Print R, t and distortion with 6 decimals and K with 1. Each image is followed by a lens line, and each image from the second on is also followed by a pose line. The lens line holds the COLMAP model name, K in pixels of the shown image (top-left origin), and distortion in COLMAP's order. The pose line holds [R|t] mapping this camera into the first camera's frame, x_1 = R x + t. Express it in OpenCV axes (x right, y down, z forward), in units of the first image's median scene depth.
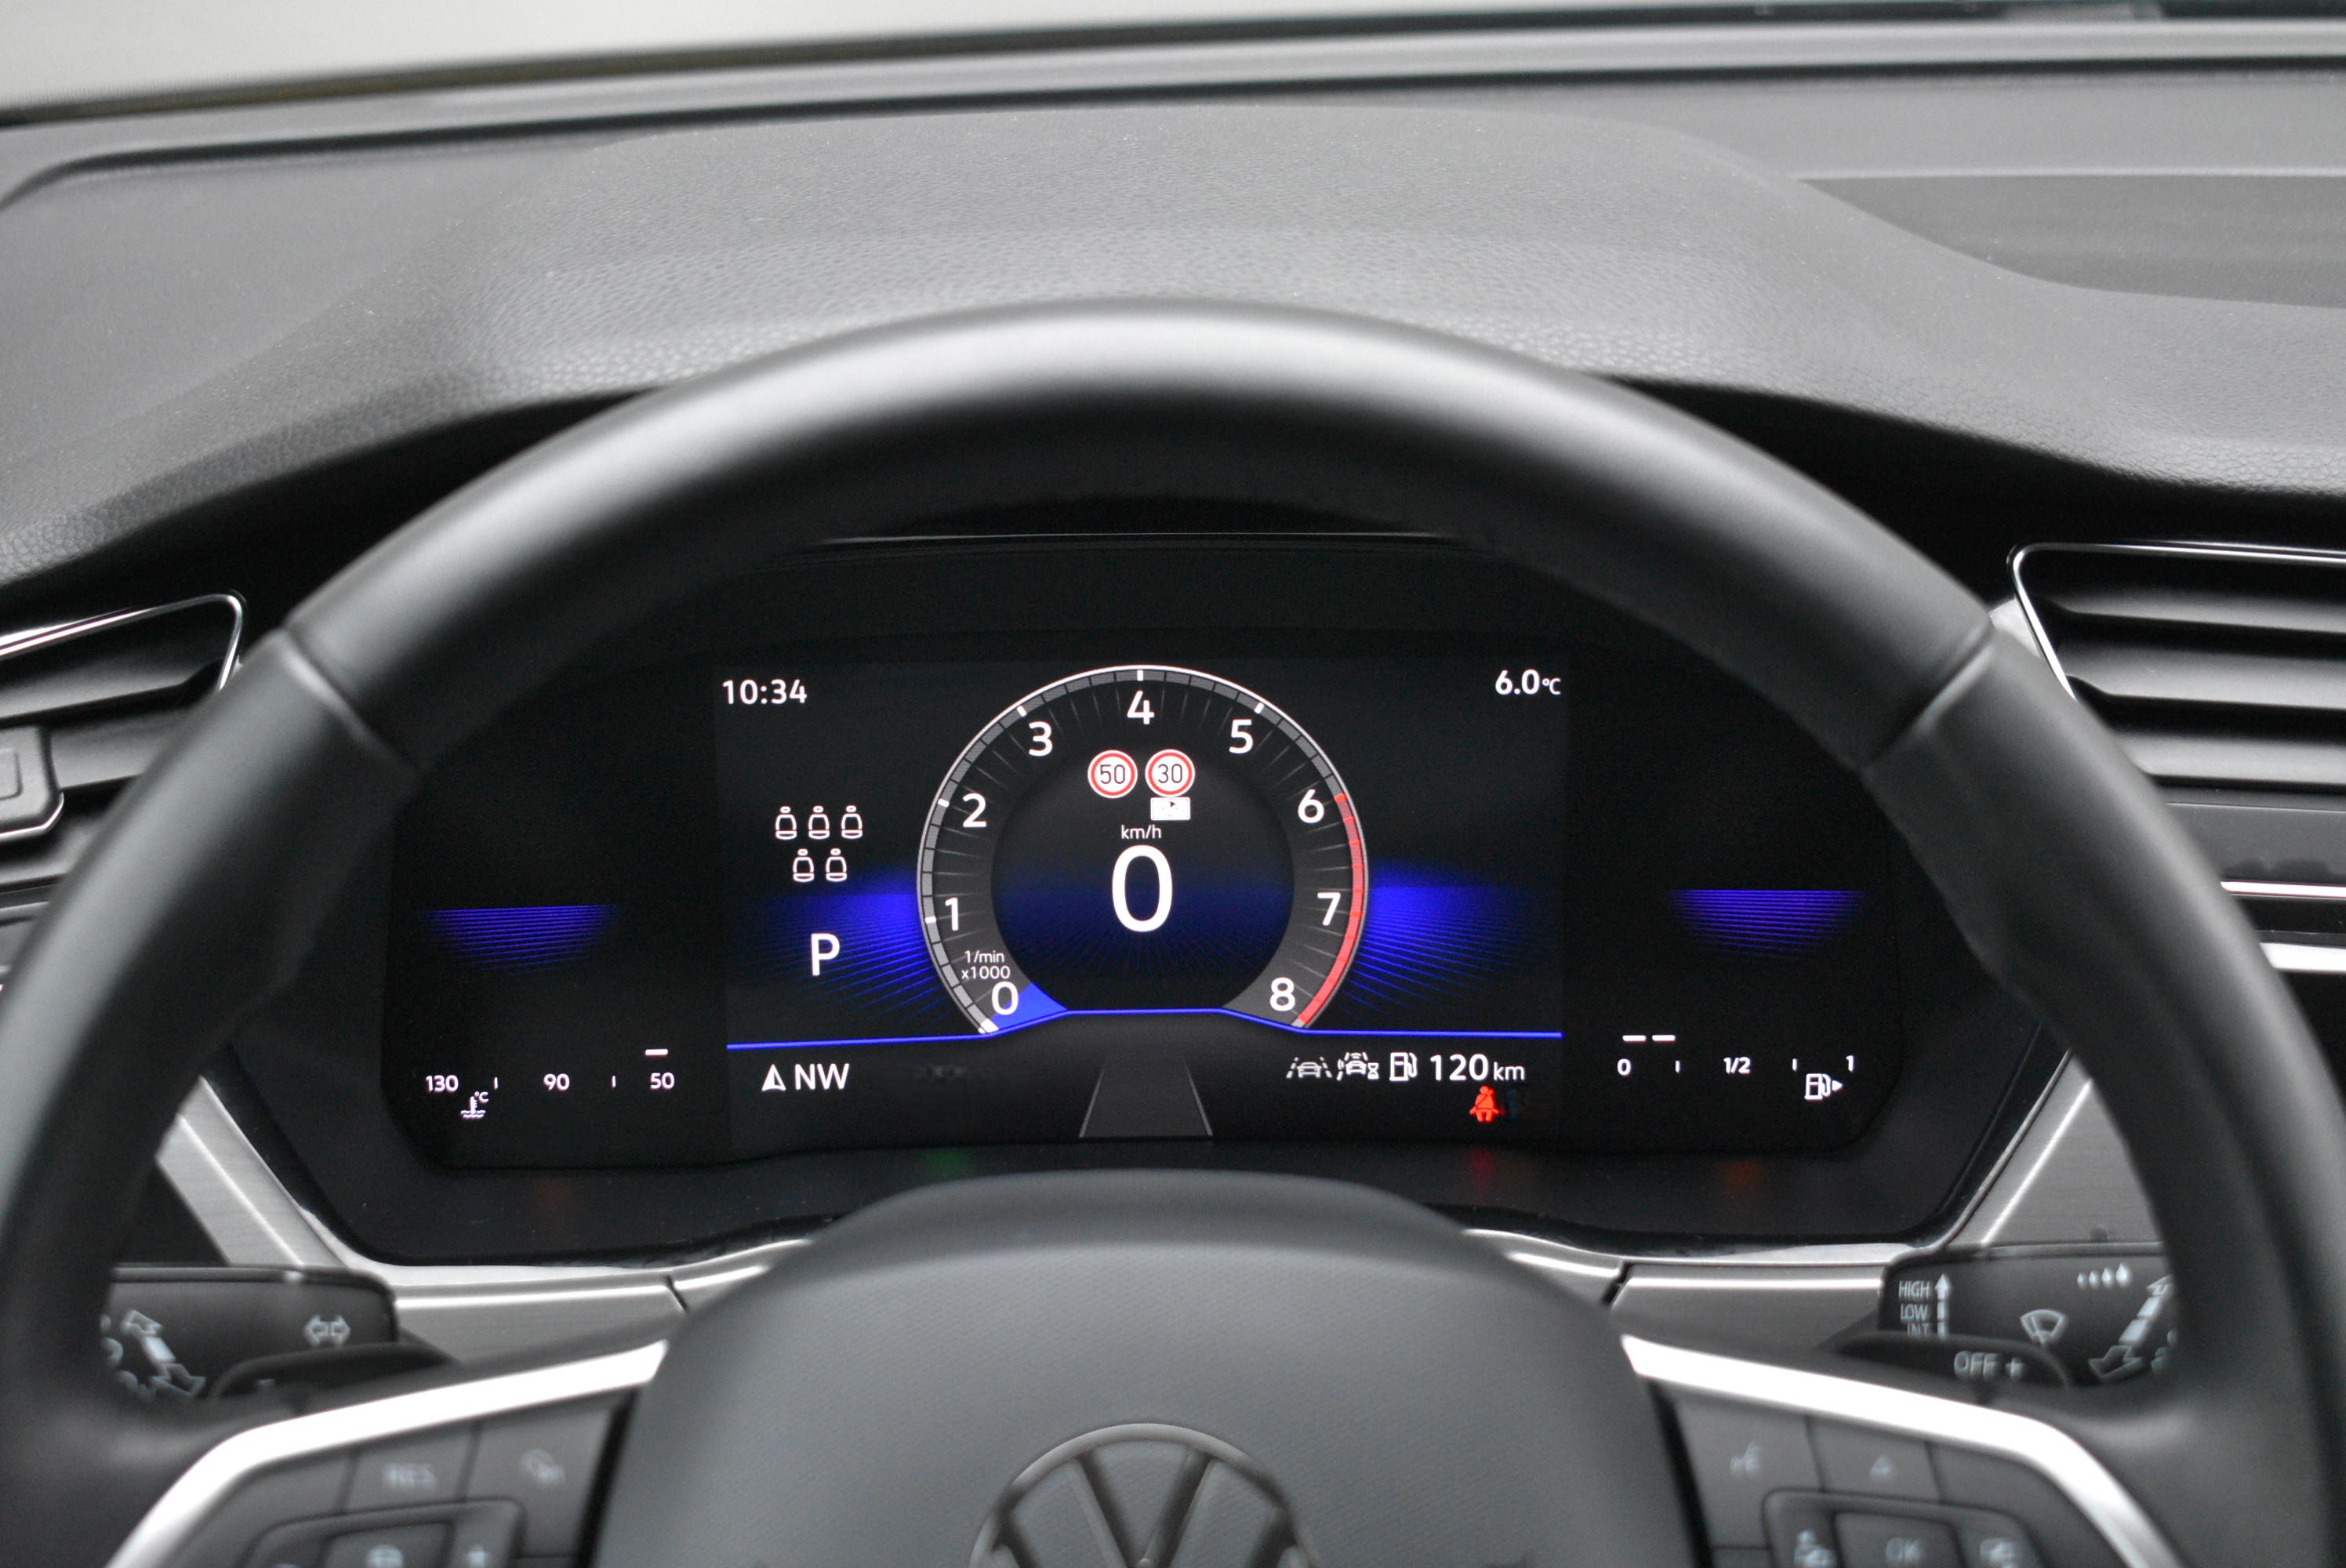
lens RADIAL K [[3760.4, 0, 1164.9], [0, 3760.4, 784.6], [0, 0, 1]] dist [-0.042894, 0.000000]
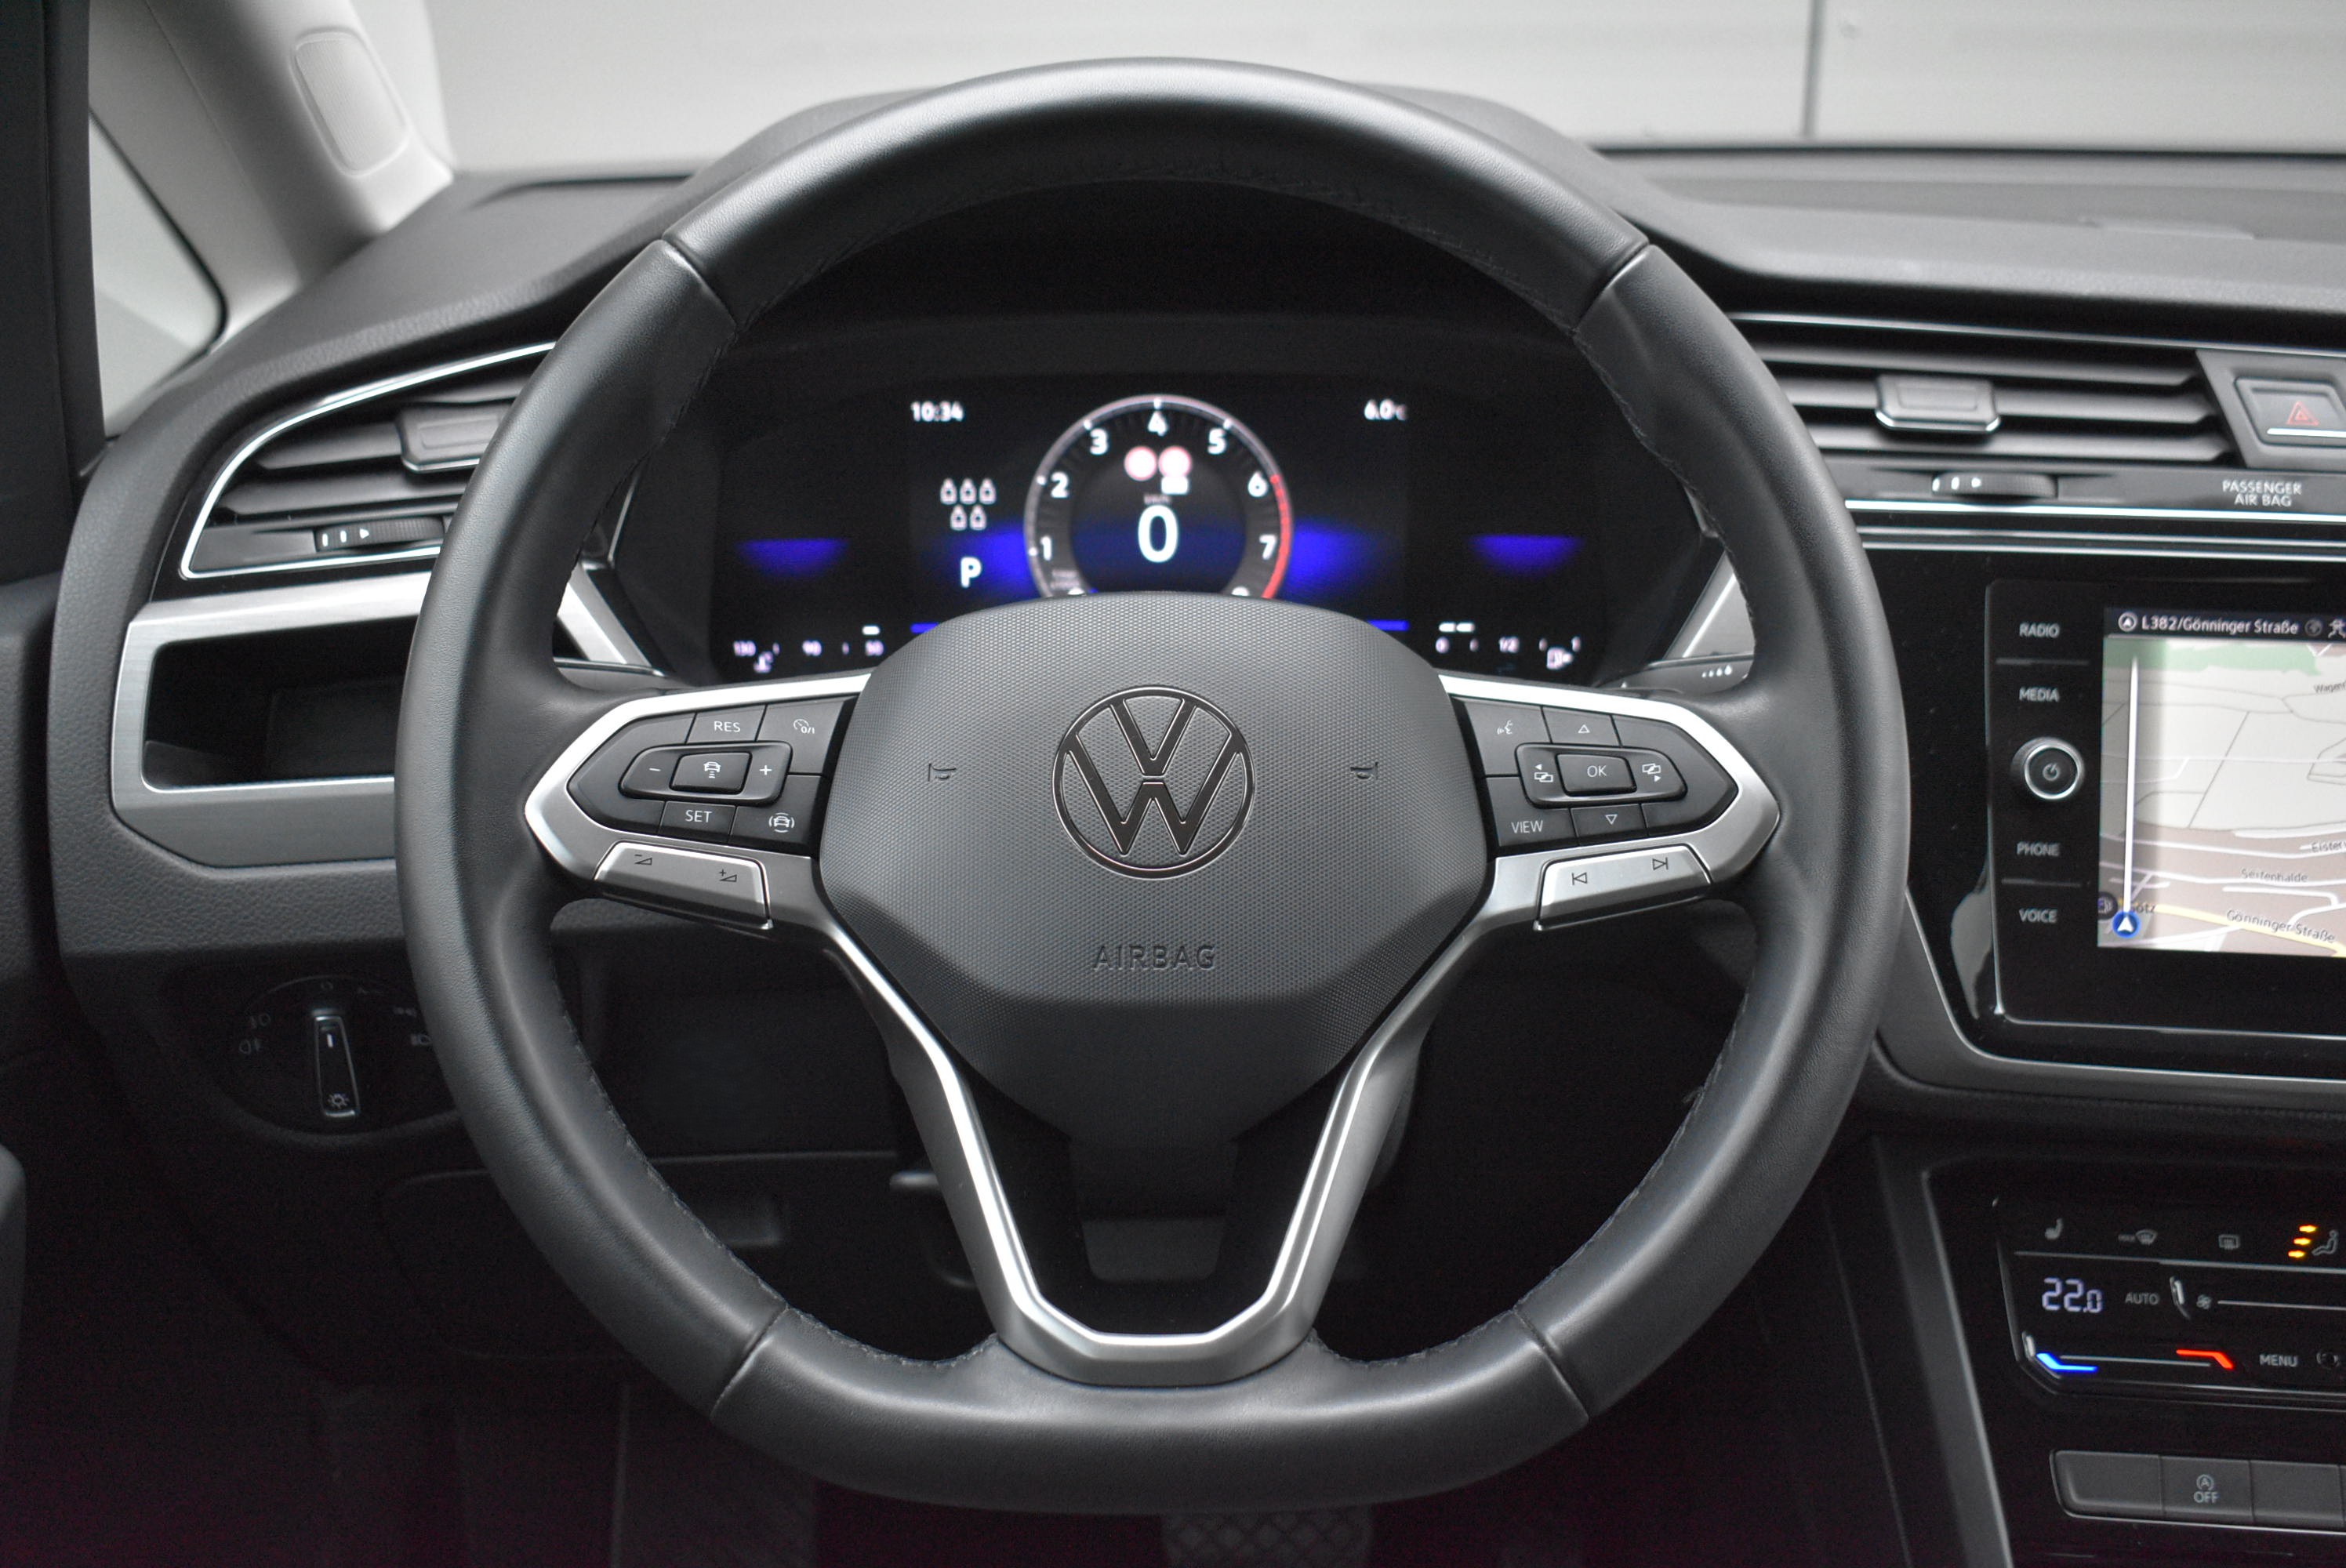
lens RADIAL K [[2320.2, 0, 1174.6], [0, 2320.2, 803.6], [0, 0, 1]] dist [-0.049273, 0.000000]
pose [[0.999978, 0.006291, -0.002124, 0.004558], [-0.006353, 0.999514, -0.030505, 0.183035], [0.001931, 0.030517, 0.999532, -0.043645]]
